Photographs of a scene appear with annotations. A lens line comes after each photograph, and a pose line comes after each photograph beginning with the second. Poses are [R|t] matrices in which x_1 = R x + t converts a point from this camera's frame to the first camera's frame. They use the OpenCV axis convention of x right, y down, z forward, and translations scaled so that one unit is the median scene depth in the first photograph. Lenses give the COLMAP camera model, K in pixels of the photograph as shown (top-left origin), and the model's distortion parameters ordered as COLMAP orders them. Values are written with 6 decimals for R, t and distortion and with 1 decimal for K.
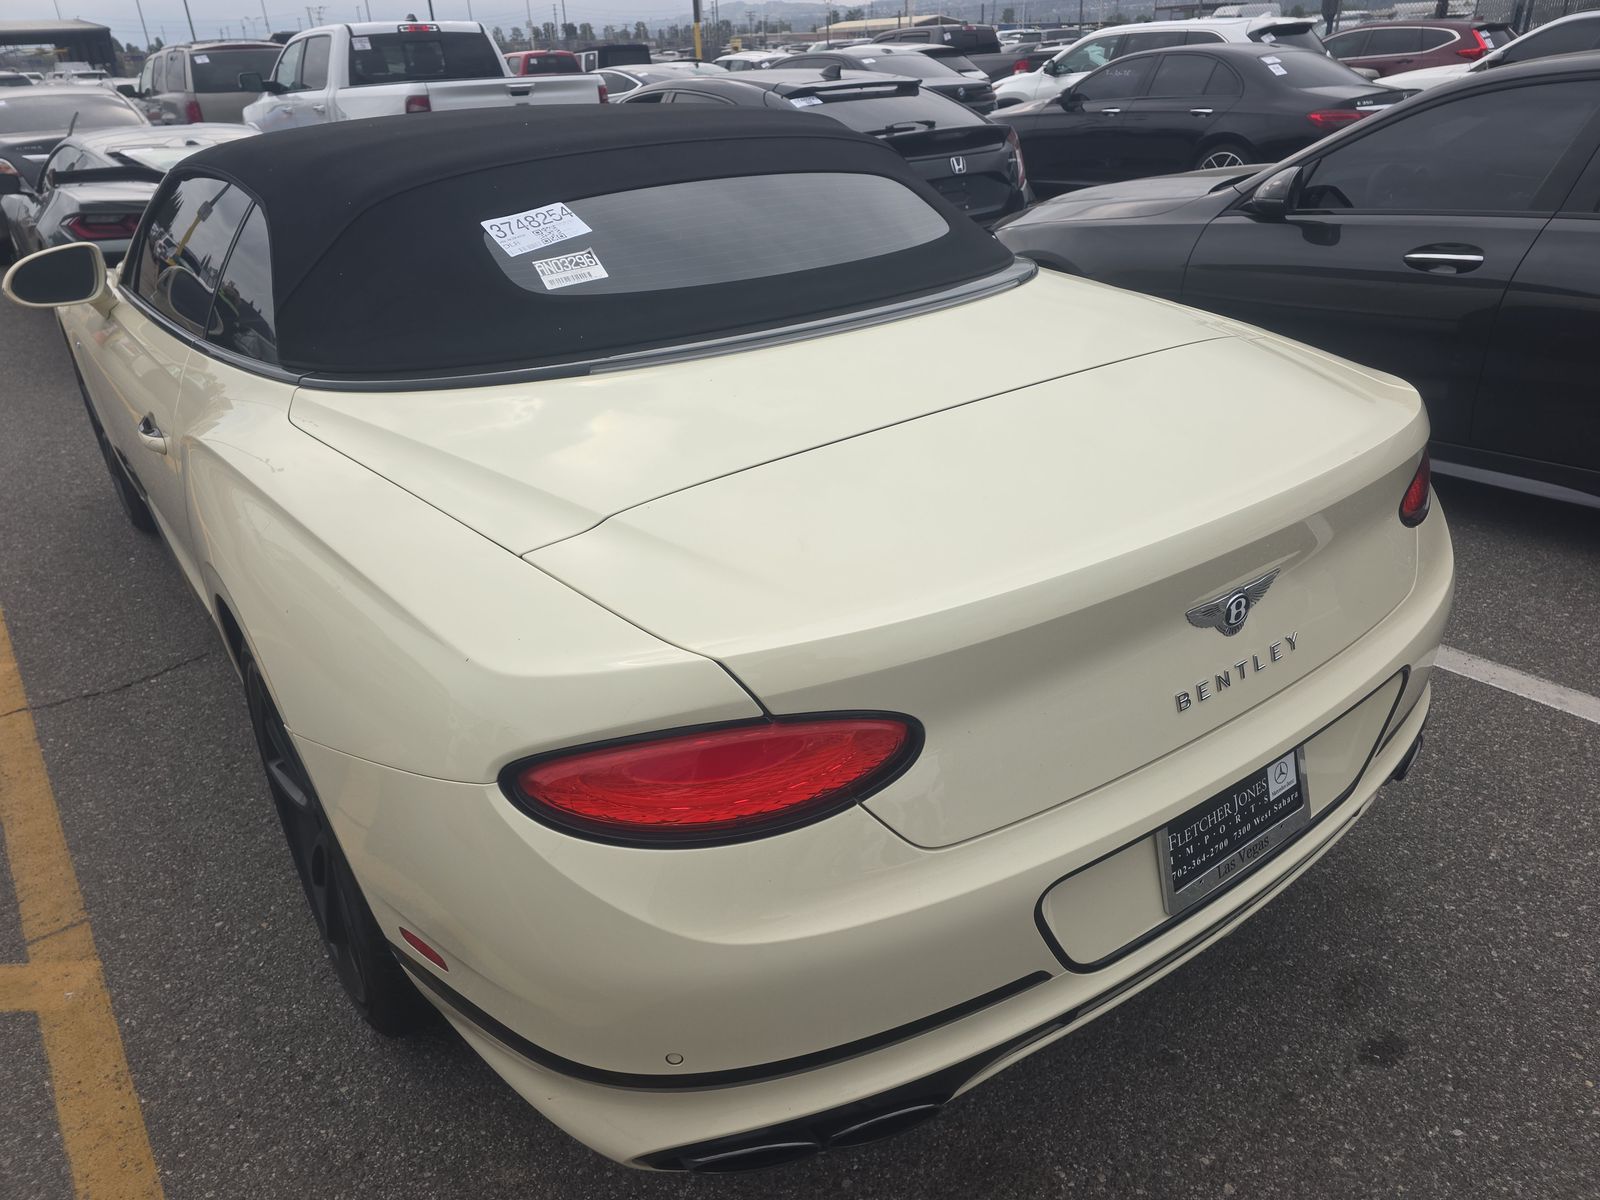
lens RADIAL K [[1083.8, 0, 764.3], [0, 1083.8, 590.8], [0, 0, 1]] dist [0.048528, -0.045819]
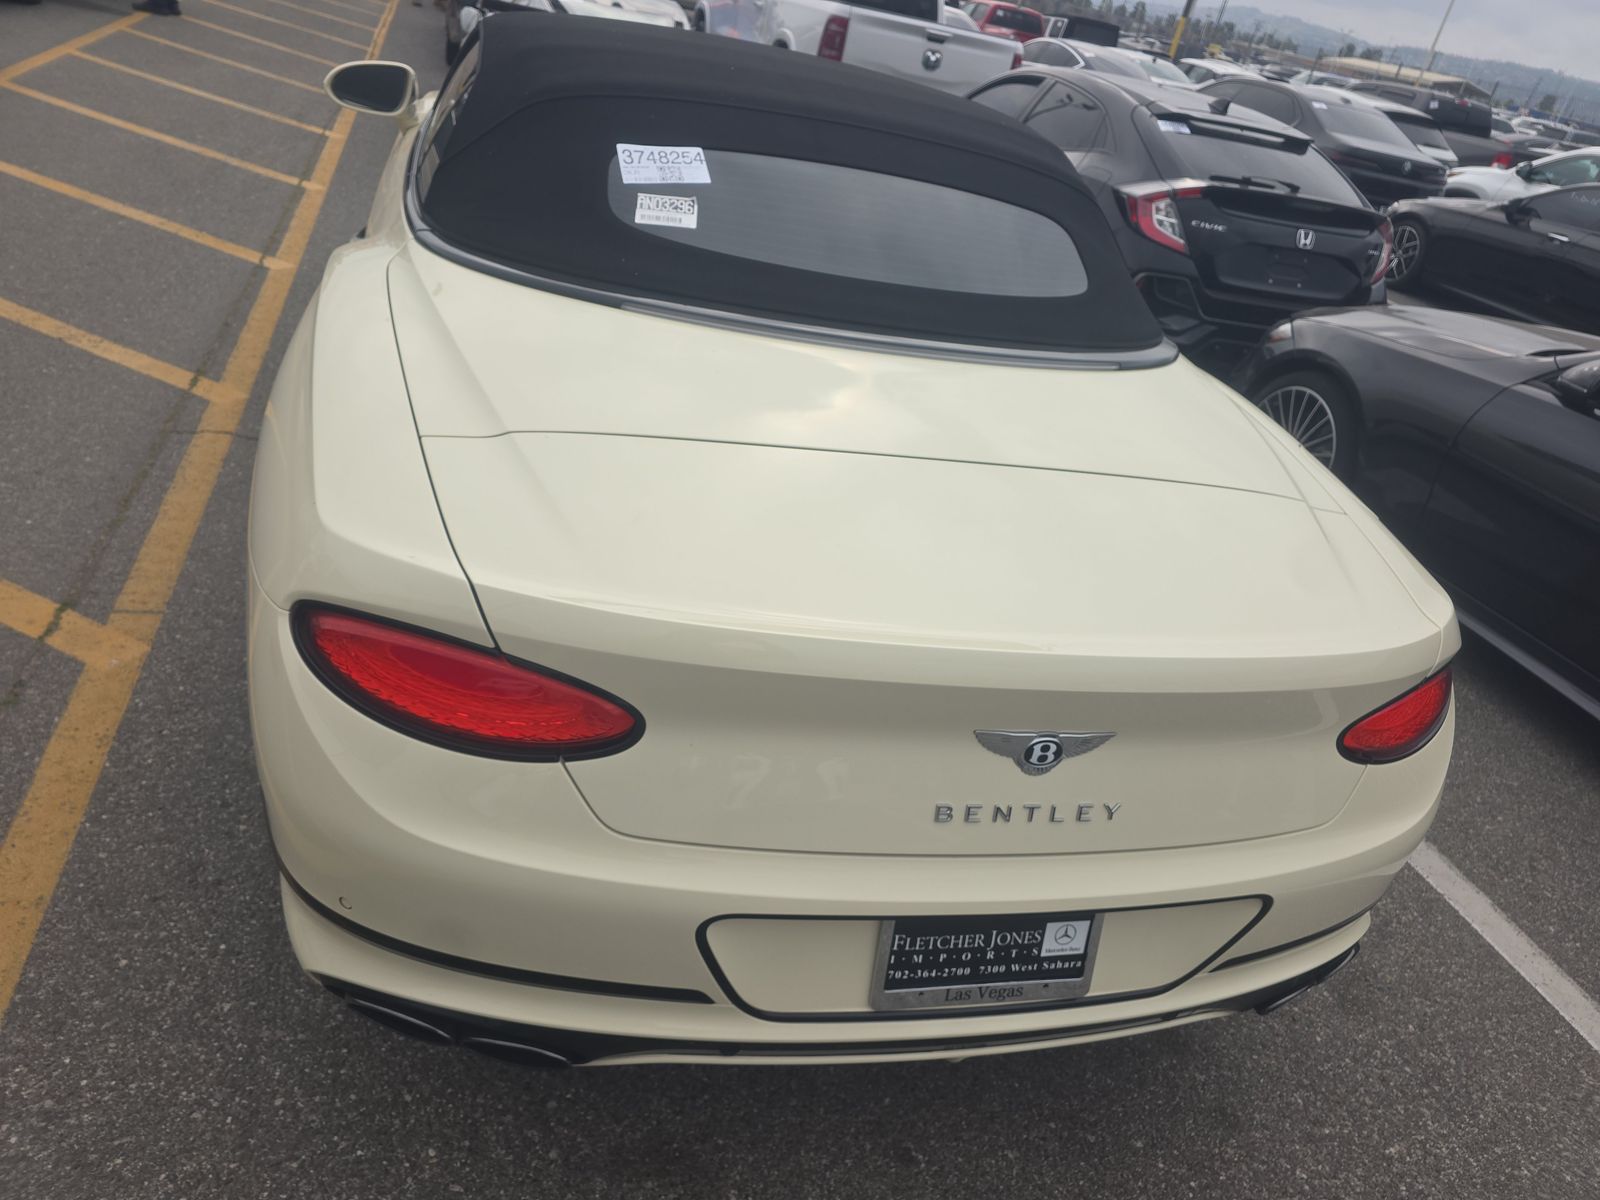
lens RADIAL K [[1083.8, 0, 767.0], [0, 1083.8, 577.9], [0, 0, 1]] dist [0.048528, -0.045819]
pose [[0.897633, 0.377340, -0.227749, 0.273068], [-0.370952, 0.925861, 0.071944, -0.075349], [0.238011, 0.019904, 0.971058, 0.006858]]
